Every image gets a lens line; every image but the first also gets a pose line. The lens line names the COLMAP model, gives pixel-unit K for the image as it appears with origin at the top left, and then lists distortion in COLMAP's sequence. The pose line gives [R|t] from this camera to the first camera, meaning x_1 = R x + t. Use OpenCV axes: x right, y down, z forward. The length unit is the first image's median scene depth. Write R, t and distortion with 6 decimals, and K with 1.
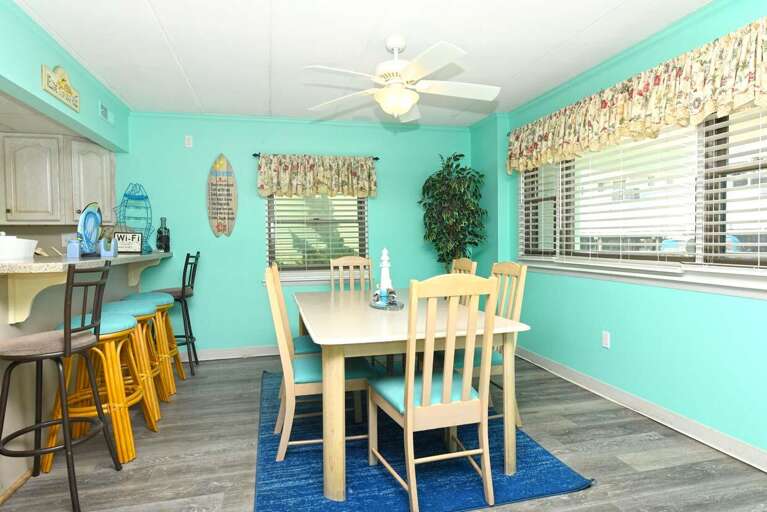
lens RADIAL K [[461.2, 0, 381.5], [0, 461.2, 252.5], [0, 0, 1]] dist [0.014732, 0.002672]
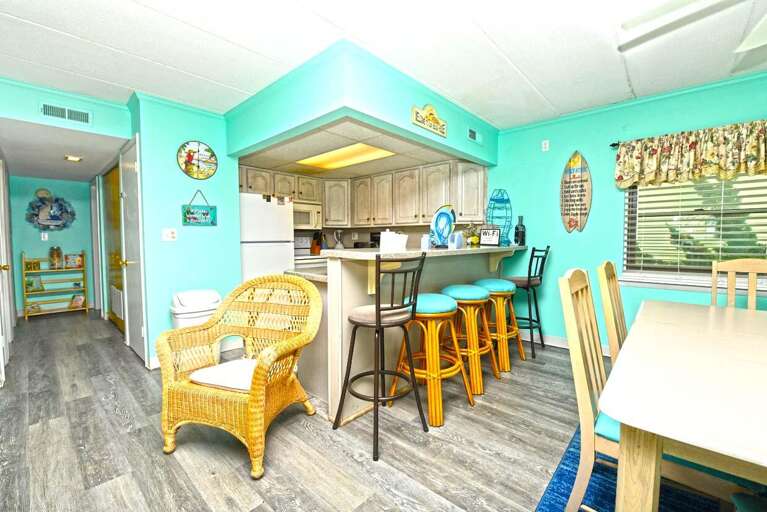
lens RADIAL K [[323.1, 0, 385.4], [0, 323.1, 253.6], [0, 0, 1]] dist [-0.014936, -0.001500]
pose [[0.563629, 0.046795, -0.824702, 0.014647], [-0.024630, 0.998902, 0.039846, -0.004603], [0.825661, -0.002146, 0.564162, 0.273046]]
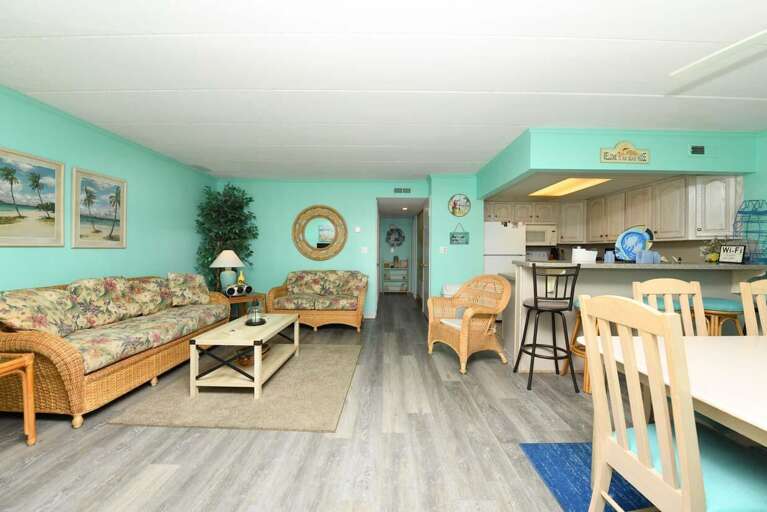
lens RADIAL K [[305.6, 0, 383.2], [0, 305.6, 253.9], [0, 0, 1]] dist [-0.023645, -0.000593]
pose [[-0.245982, 0.015964, -0.969143, 0.365393], [-0.031329, 0.999211, 0.024411, -0.012582], [0.968768, 0.036367, -0.245288, 0.345855]]
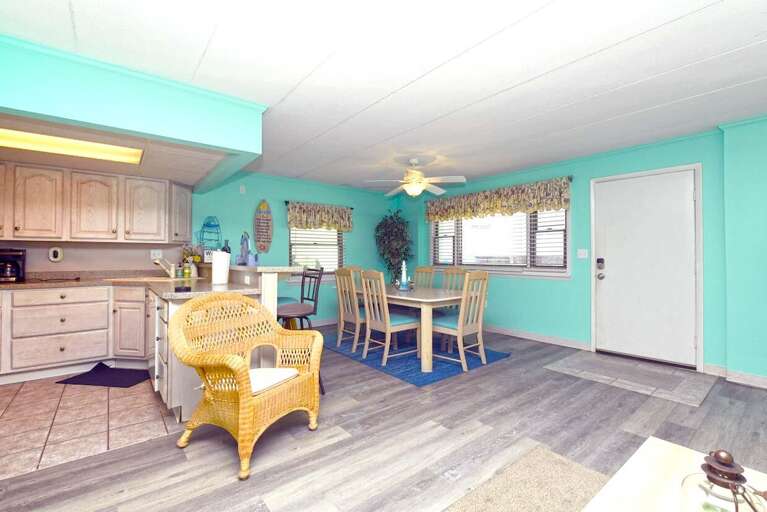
lens RADIAL K [[341.8, 0, 382.4], [0, 341.8, 257.1], [0, 0, 1]] dist [-0.004139, -0.000303]
pose [[0.905422, 0.009071, 0.424416, -0.518924], [0.001881, 0.999676, -0.025379, 0.008714], [-0.424509, 0.023777, 0.905112, -0.213865]]
